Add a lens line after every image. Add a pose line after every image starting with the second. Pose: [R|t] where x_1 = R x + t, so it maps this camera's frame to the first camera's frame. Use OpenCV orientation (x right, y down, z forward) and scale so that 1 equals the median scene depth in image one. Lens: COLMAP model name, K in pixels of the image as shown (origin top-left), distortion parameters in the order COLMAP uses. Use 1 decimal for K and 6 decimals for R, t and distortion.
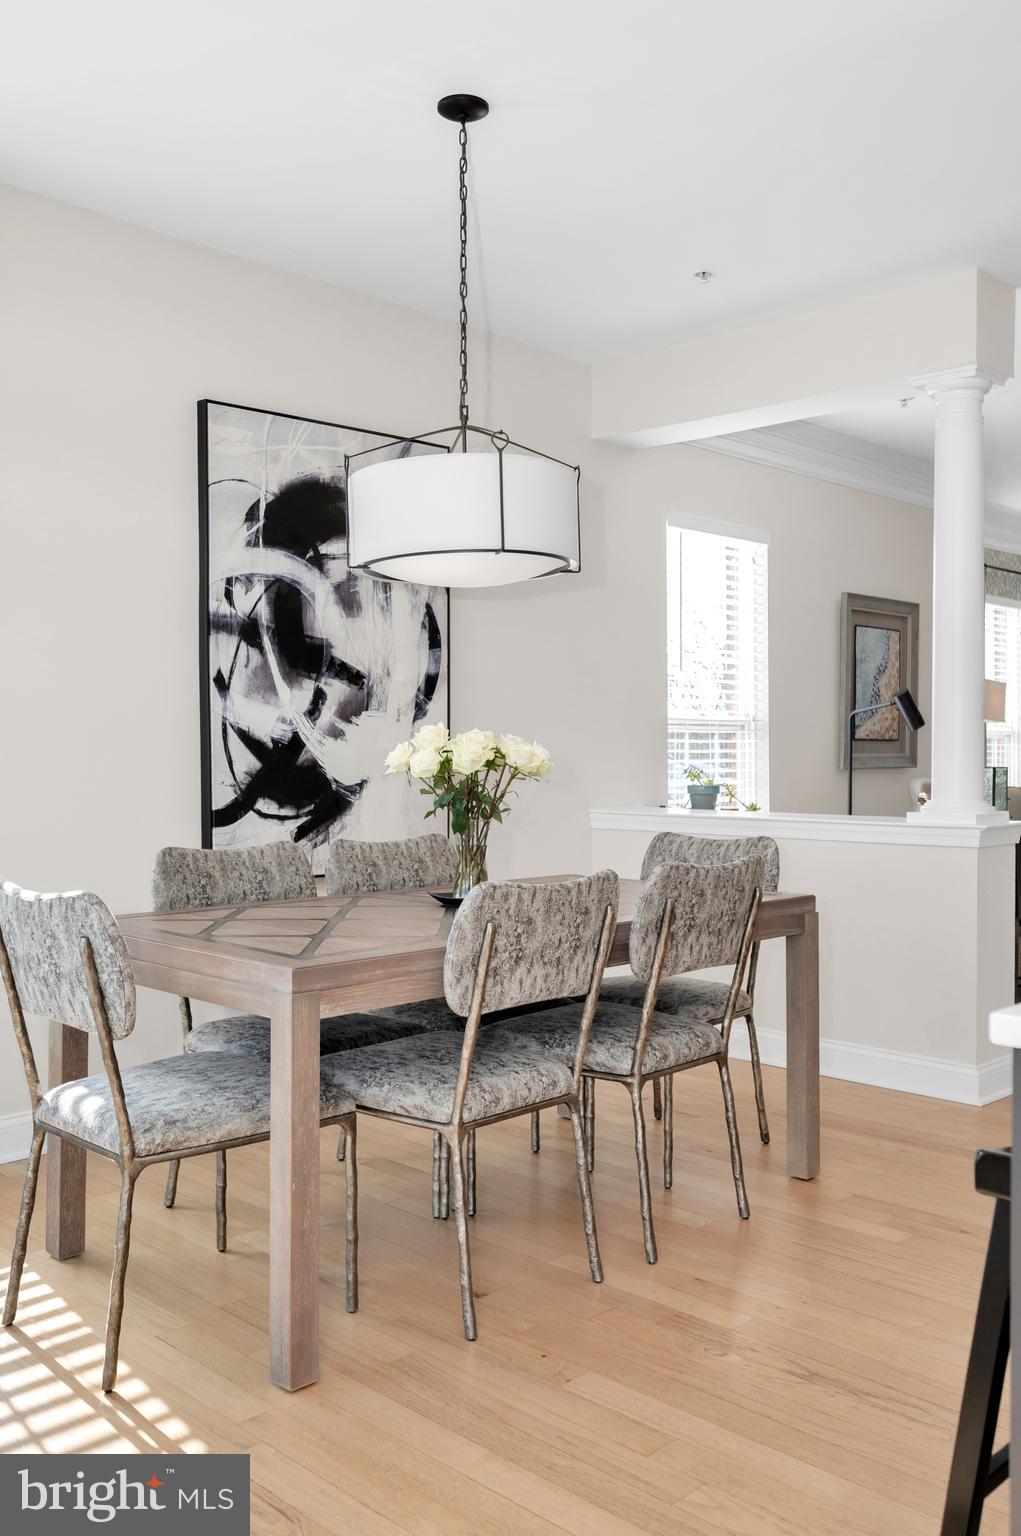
lens RADIAL K [[1350.5, 0, 508.5], [0, 1350.5, 770.5], [0, 0, 1]] dist [0.004946, 0.002312]
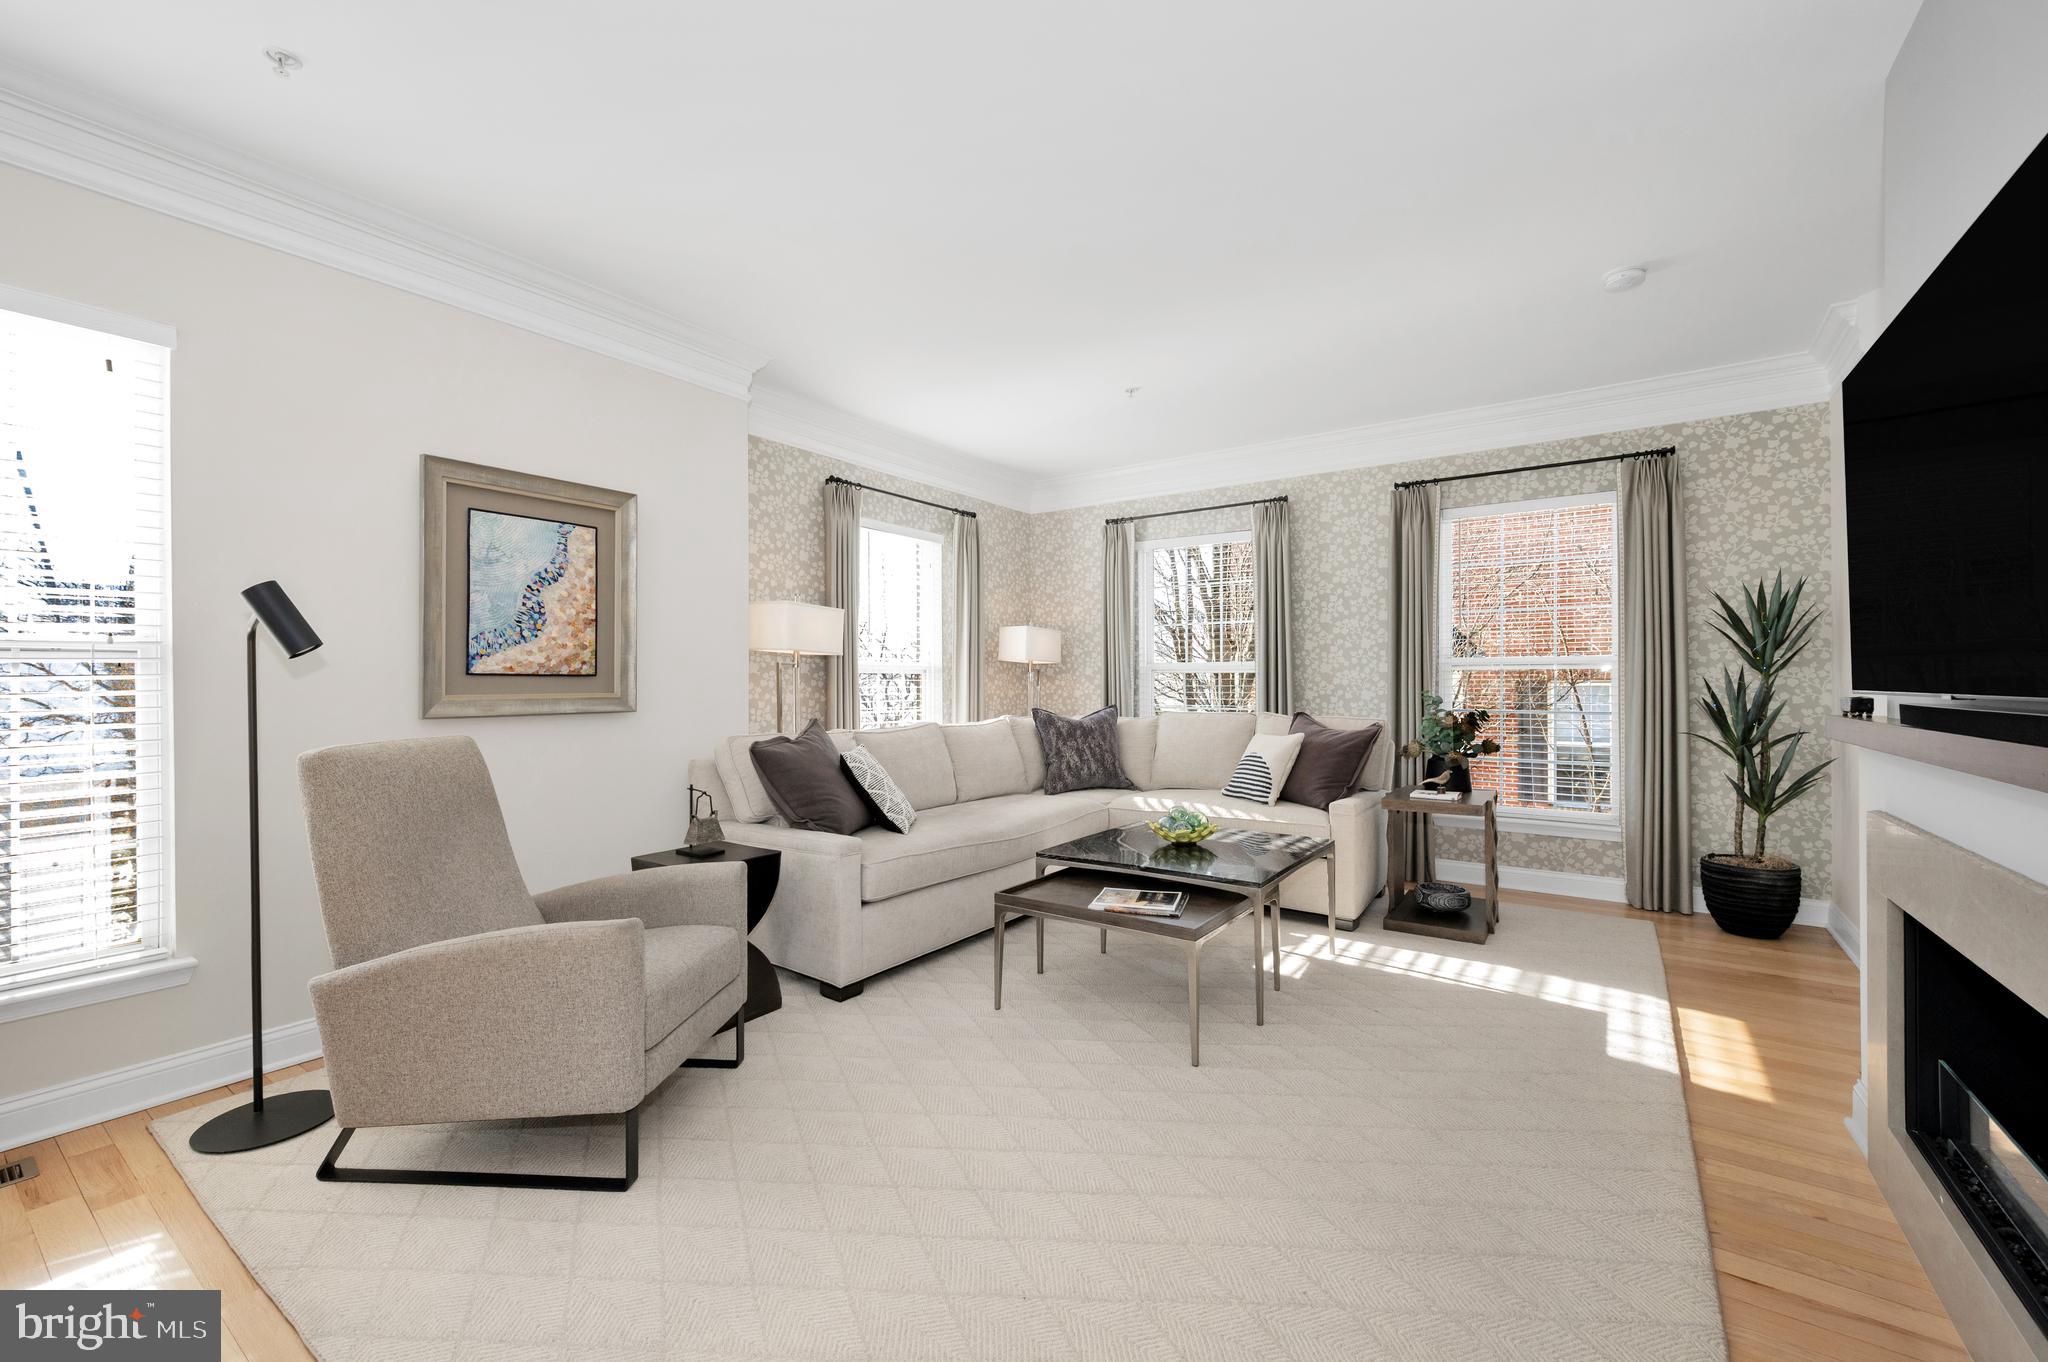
lens RADIAL K [[837.4, 0, 1023.0], [0, 837.4, 673.7], [0, 0, 1]] dist [0.000020, -0.000085]
pose [[0.986893, 0.000118, 0.161376, 0.733729], [0.003773, 0.999709, -0.023805, -0.019034], [-0.161332, 0.024102, 0.986606, 0.839000]]
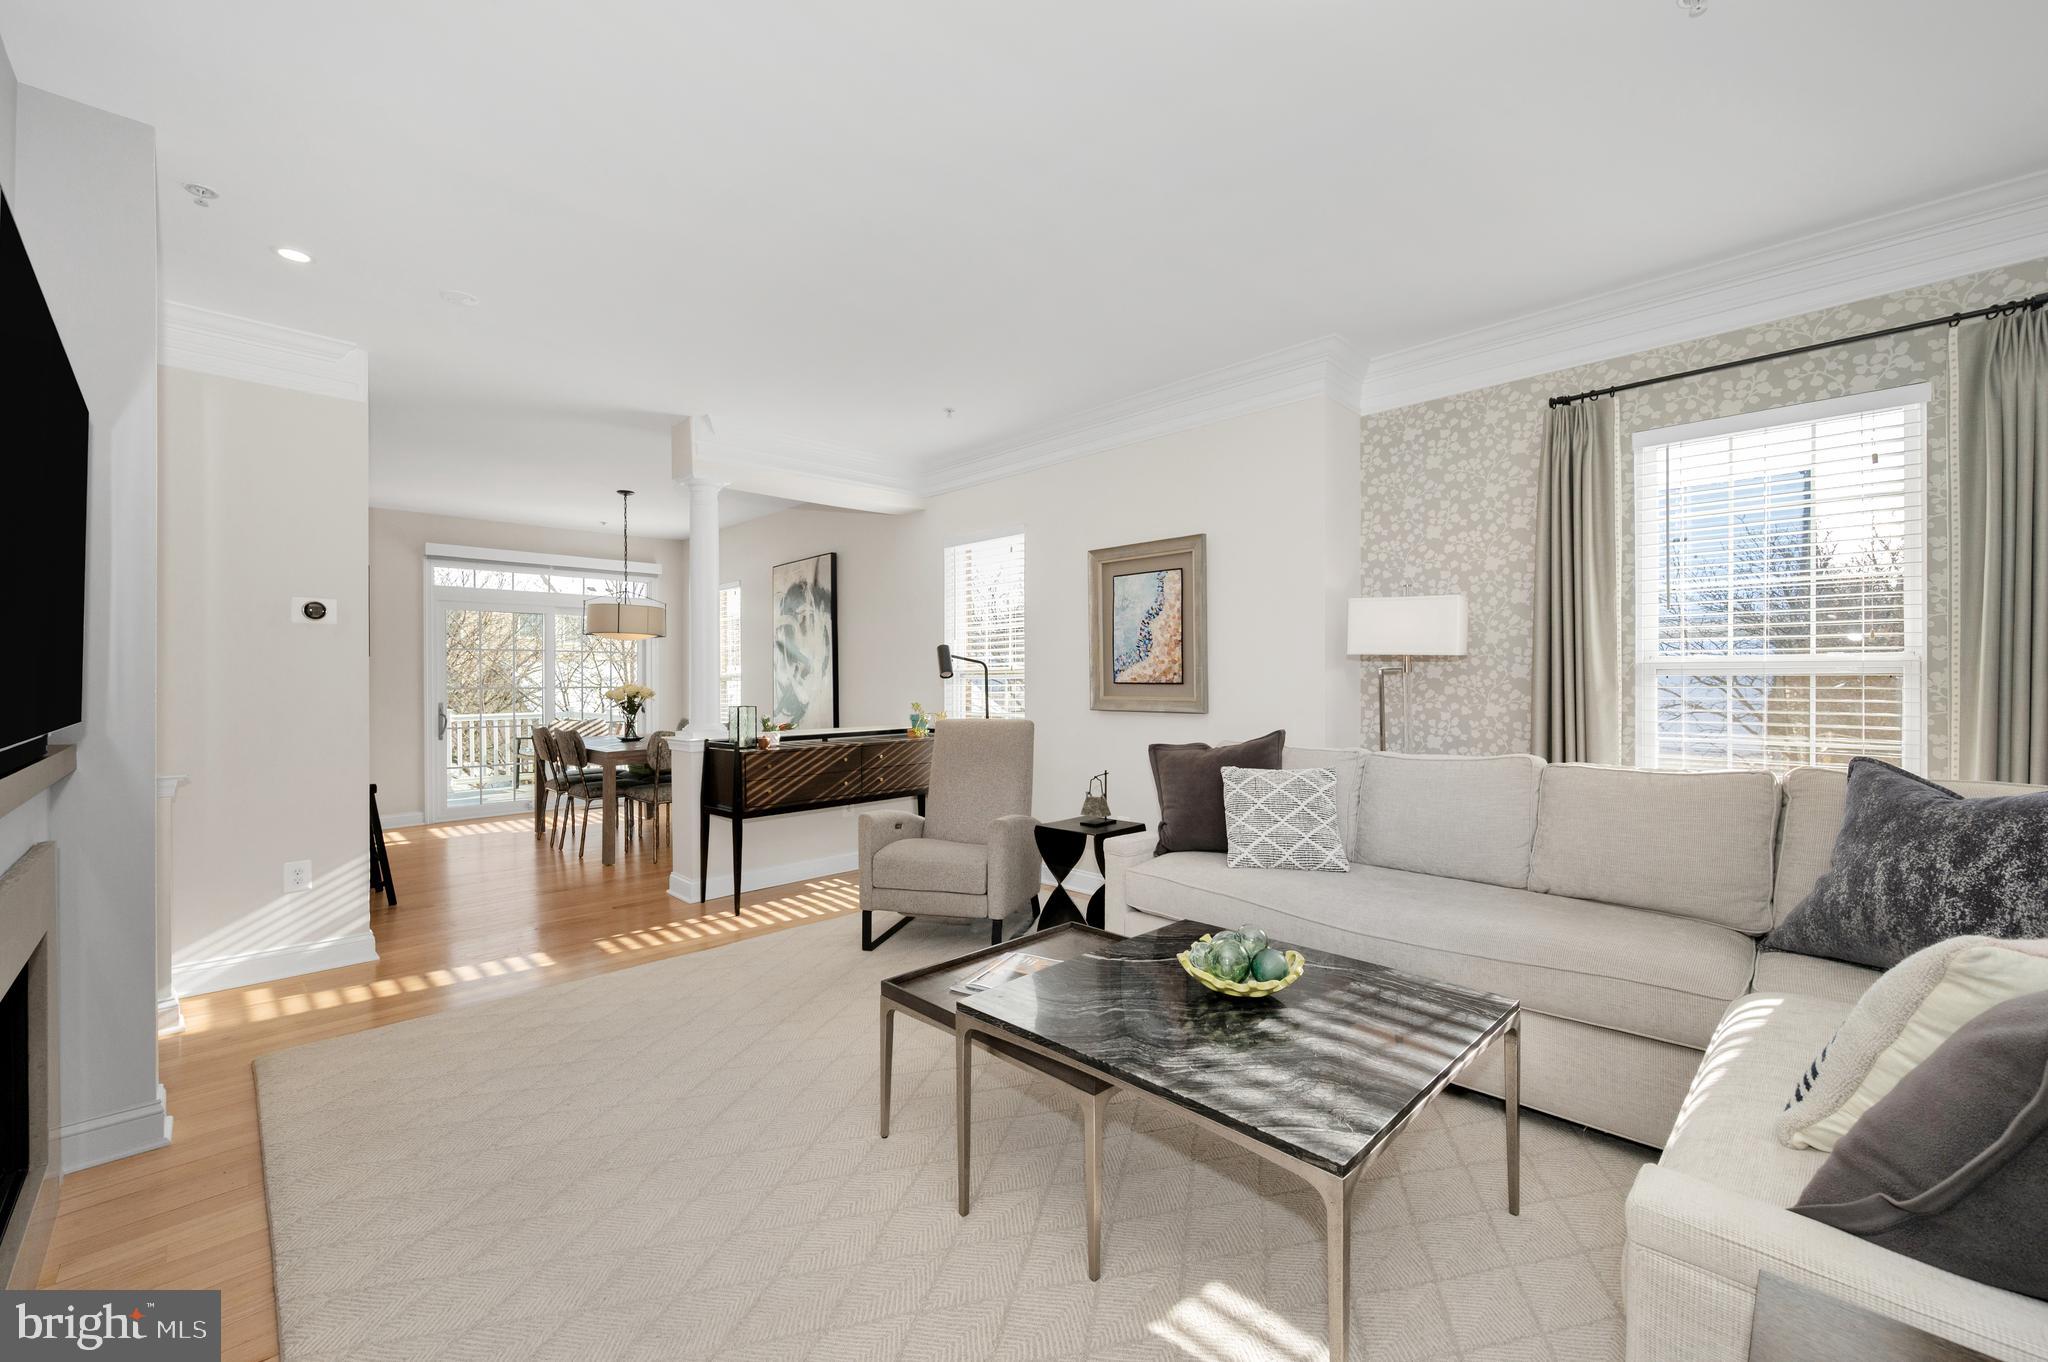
lens RADIAL K [[837.4, 0, 1023.0], [0, 837.4, 673.7], [0, 0, 1]] dist [0.000020, -0.000085]
pose [[-0.023645, -0.002609, -0.999717, 1.450164], [-0.007327, 0.999970, -0.002436, -0.044507], [0.999694, 0.007267, -0.023663, 1.483904]]
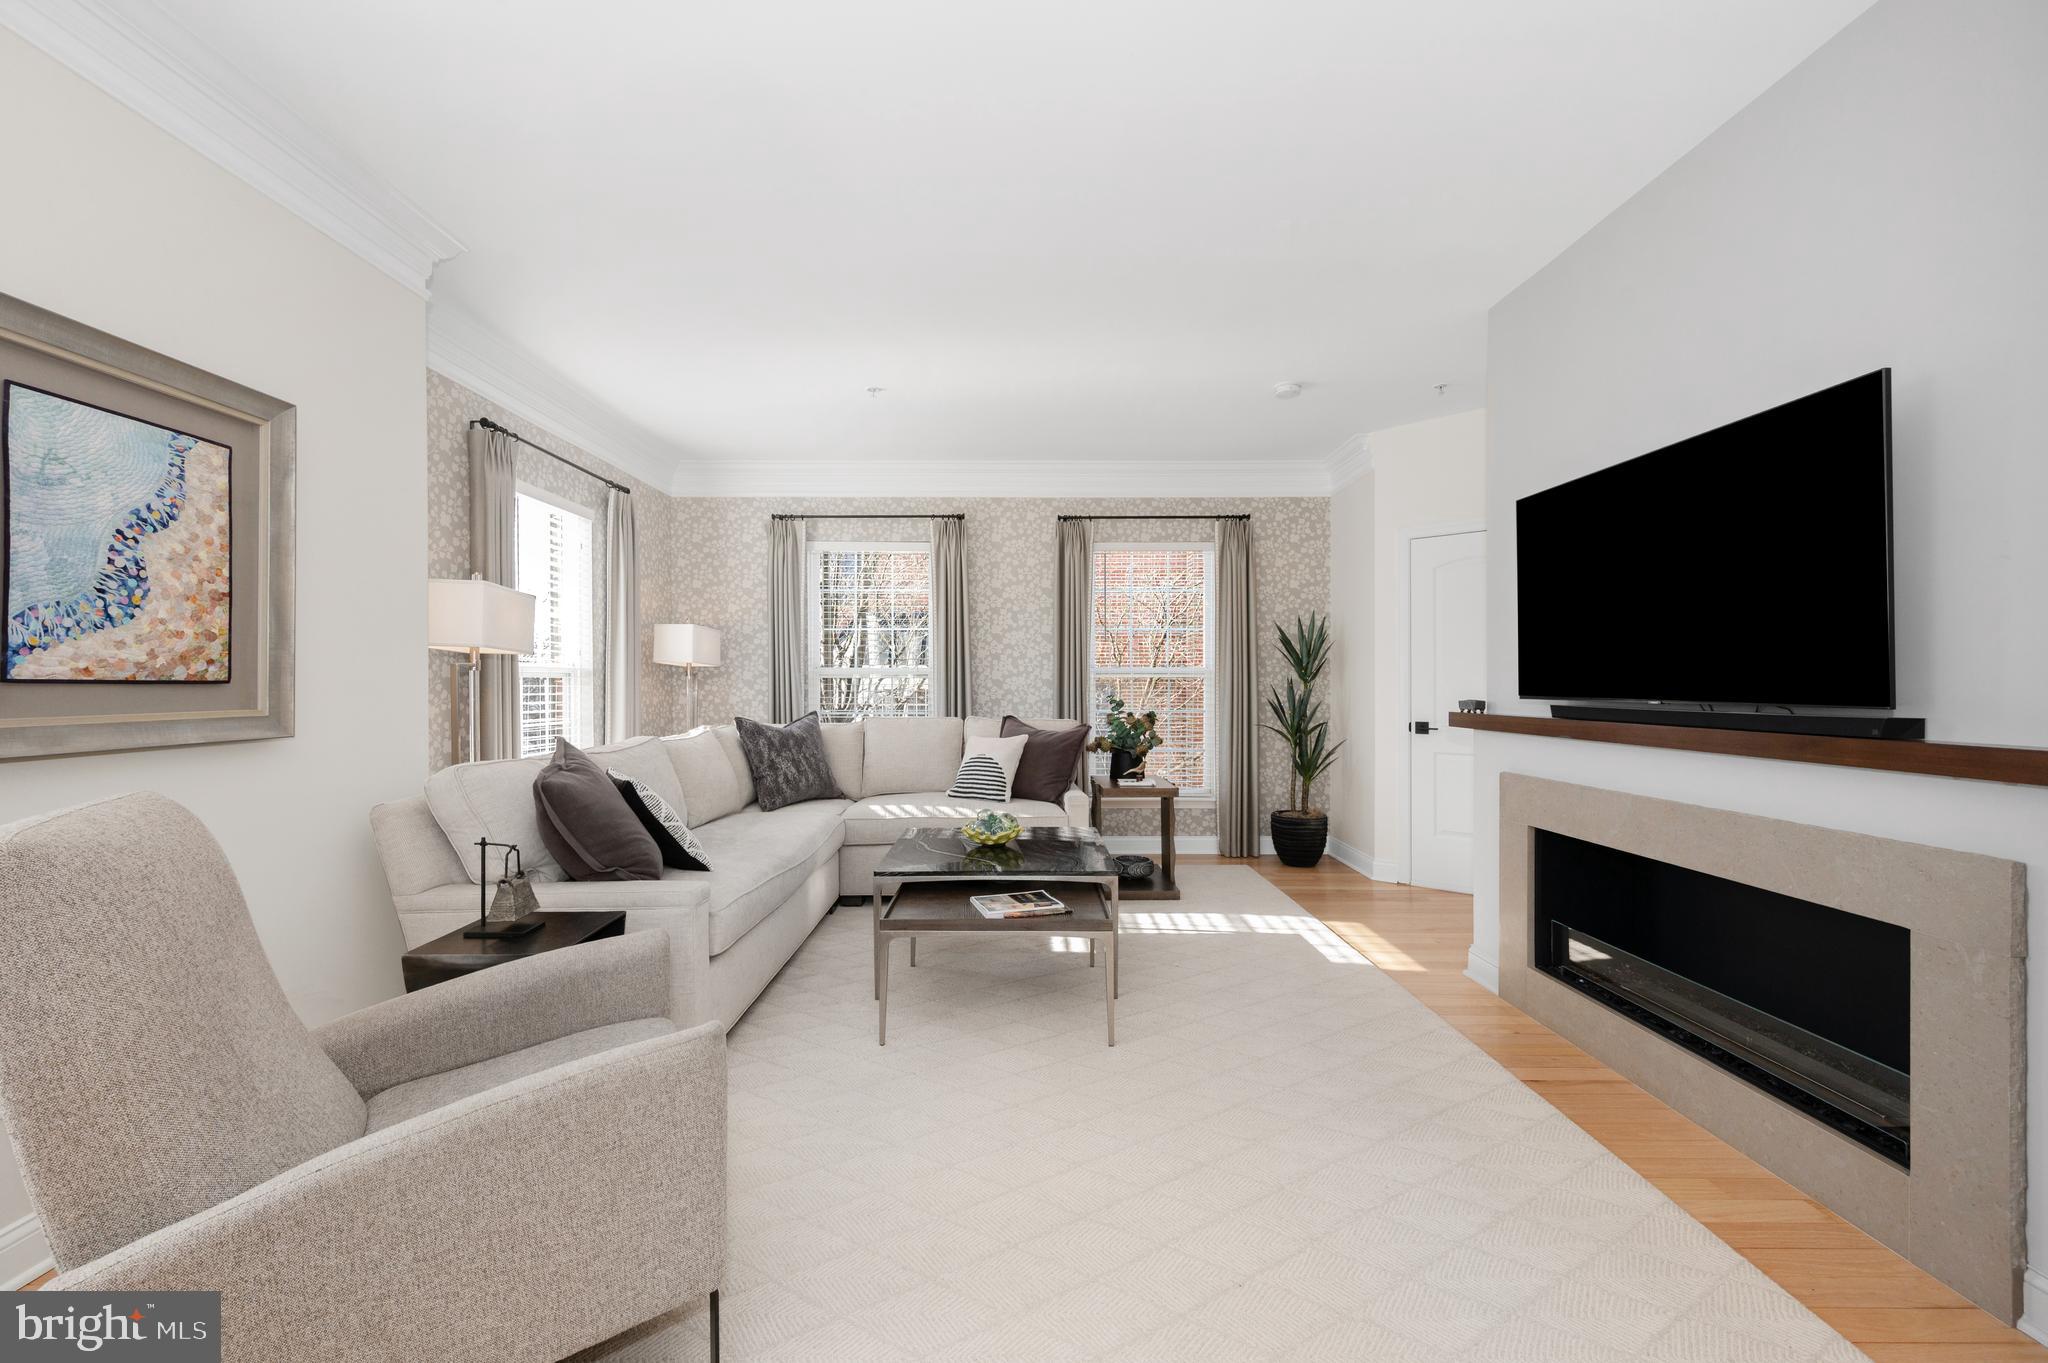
lens RADIAL K [[825.2, 0, 1017.1], [0, 825.2, 682.6], [0, 0, 1]] dist [0.000235, 0.000101]
pose [[0.714283, 0.000413, 0.699856, 0.466963], [0.009997, 0.999892, -0.010794, -0.027177], [-0.699785, 0.014707, 0.714202, 0.998205]]
